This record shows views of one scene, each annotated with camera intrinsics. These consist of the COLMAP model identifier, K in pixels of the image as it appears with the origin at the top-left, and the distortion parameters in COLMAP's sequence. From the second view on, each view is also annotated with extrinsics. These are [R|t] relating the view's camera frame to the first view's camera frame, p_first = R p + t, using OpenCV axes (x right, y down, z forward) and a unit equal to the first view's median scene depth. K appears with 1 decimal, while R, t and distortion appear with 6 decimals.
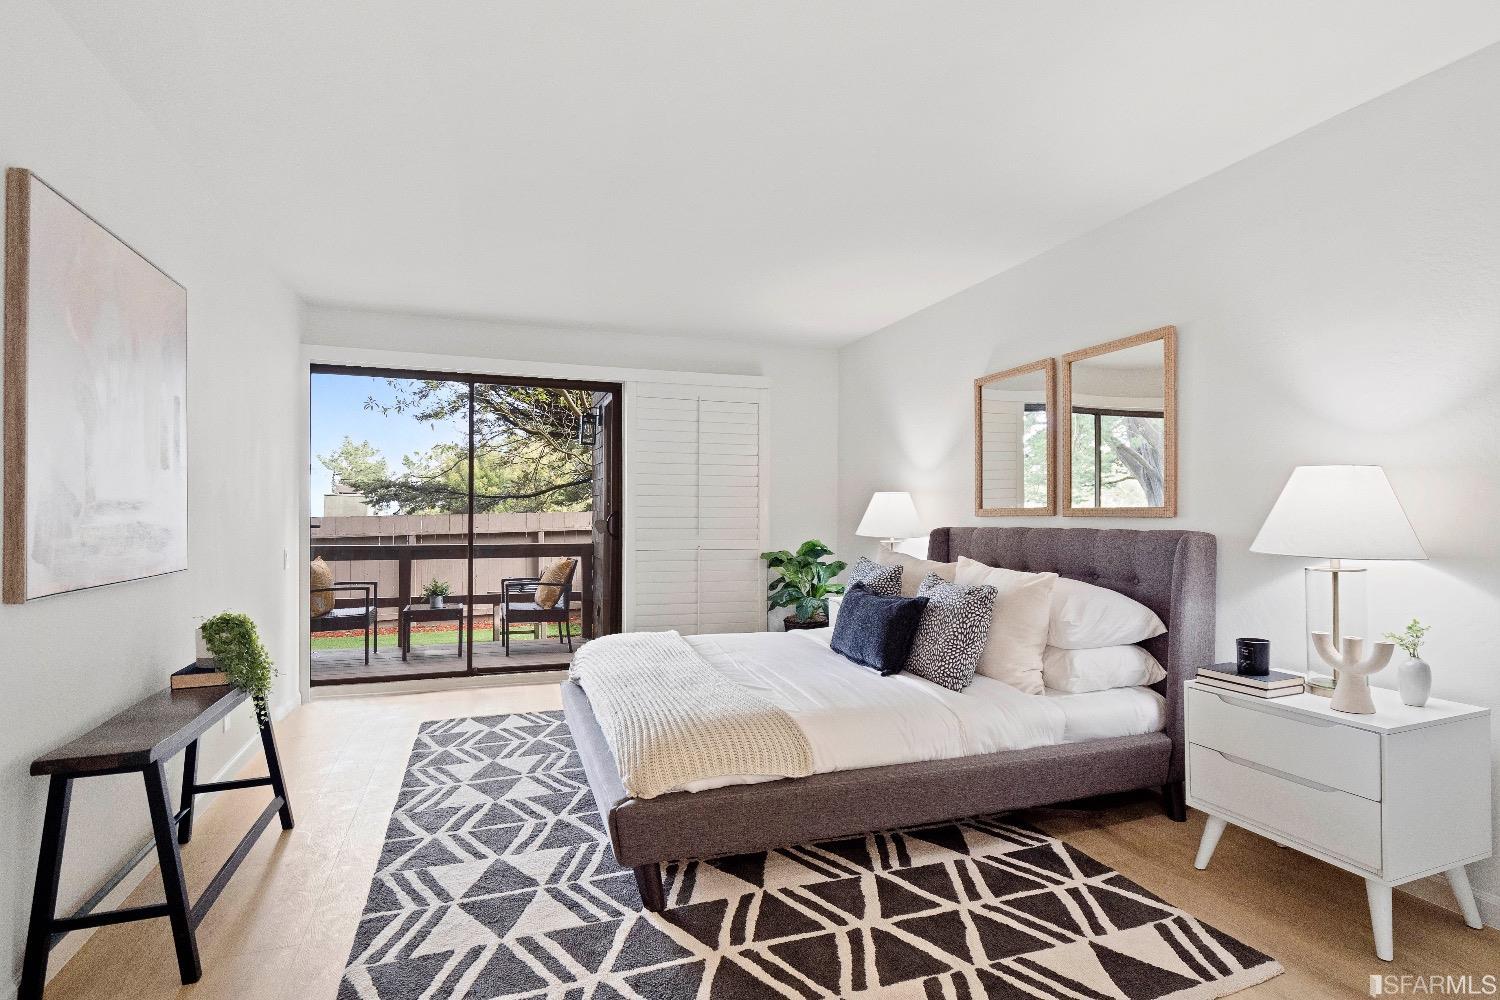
lens RADIAL K [[723.9, 0, 742.4], [0, 723.9, 497.2], [0, 0, 1]] dist [-0.009666, -0.000109]
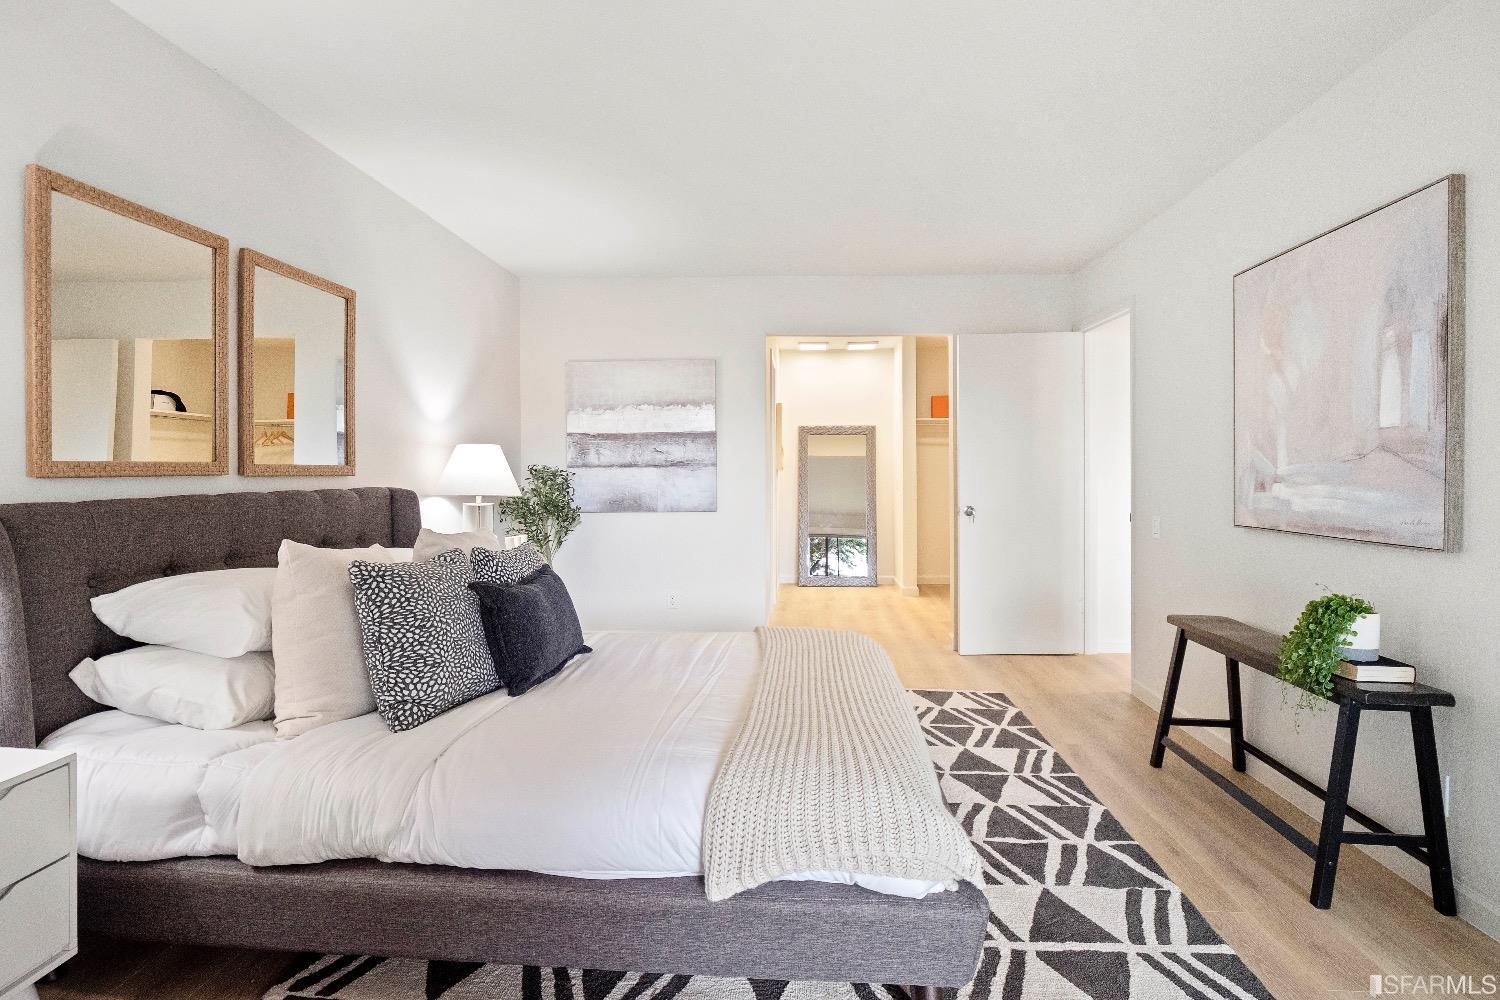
lens RADIAL K [[737.6, 0, 750.7], [0, 737.6, 489.6], [0, 0, 1]] dist [-0.003960, -0.007541]
pose [[-0.914511, -0.011135, 0.404408, -0.465030], [-0.013536, 0.999904, -0.003077, 0.054060], [-0.404335, -0.008288, -0.914573, 2.247275]]
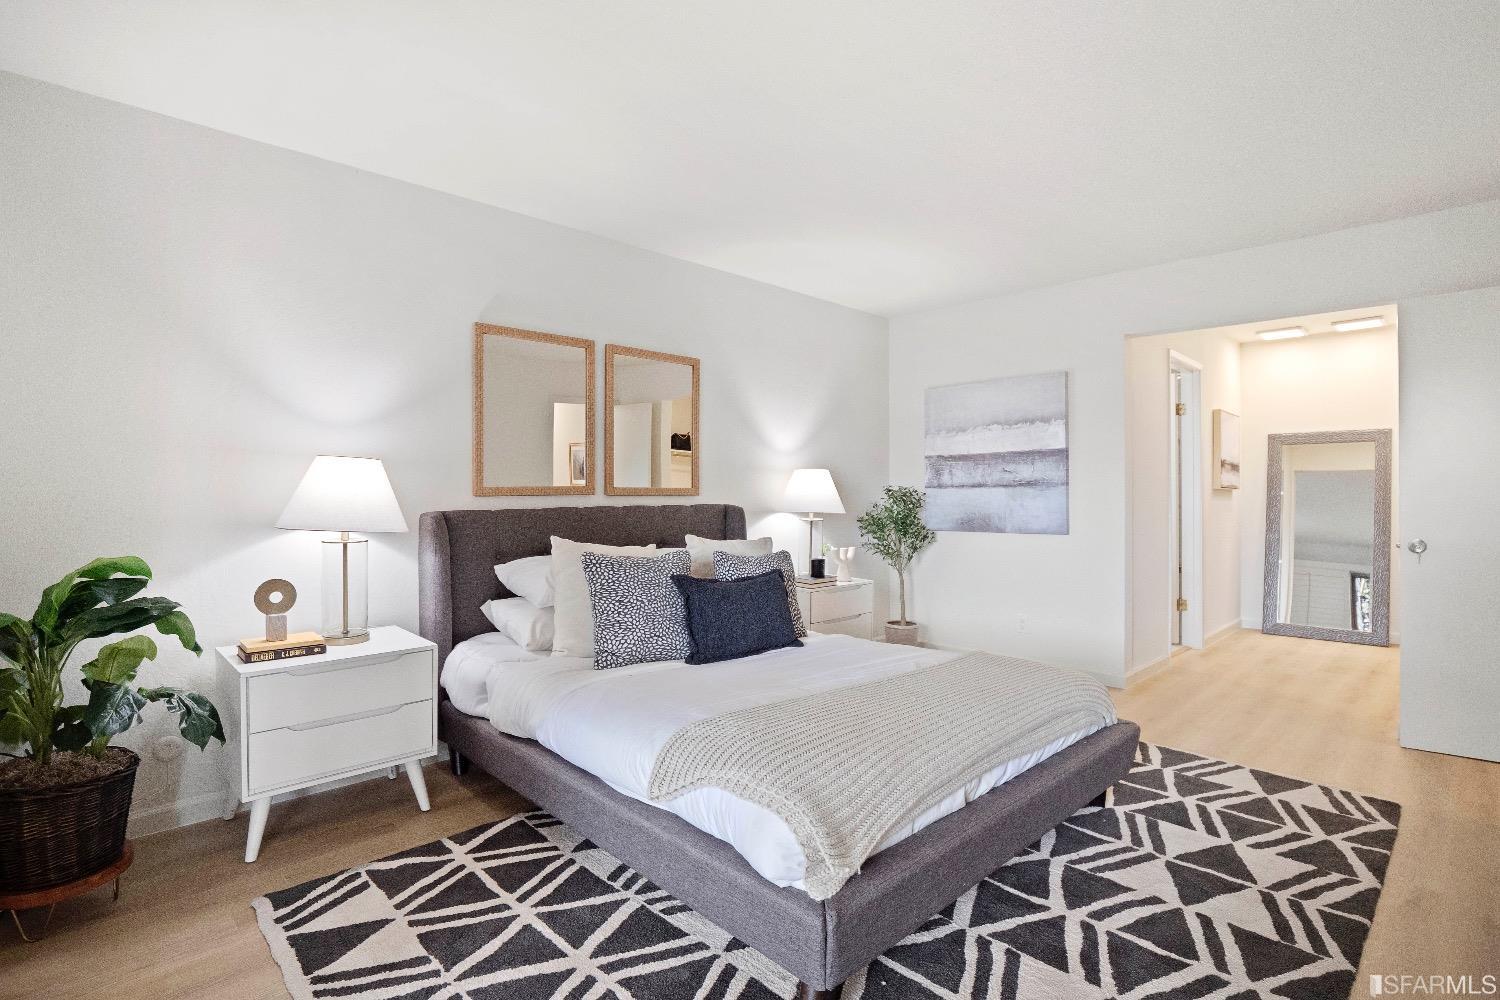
lens RADIAL K [[723.9, 0, 742.4], [0, 723.9, 497.2], [0, 0, 1]] dist [-0.009666, -0.000109]
pose [[-0.400847, -0.004775, 0.916133, -0.944790], [-0.025359, 0.999661, -0.005885, 0.046311], [-0.915794, -0.025591, -0.400832, 1.915993]]
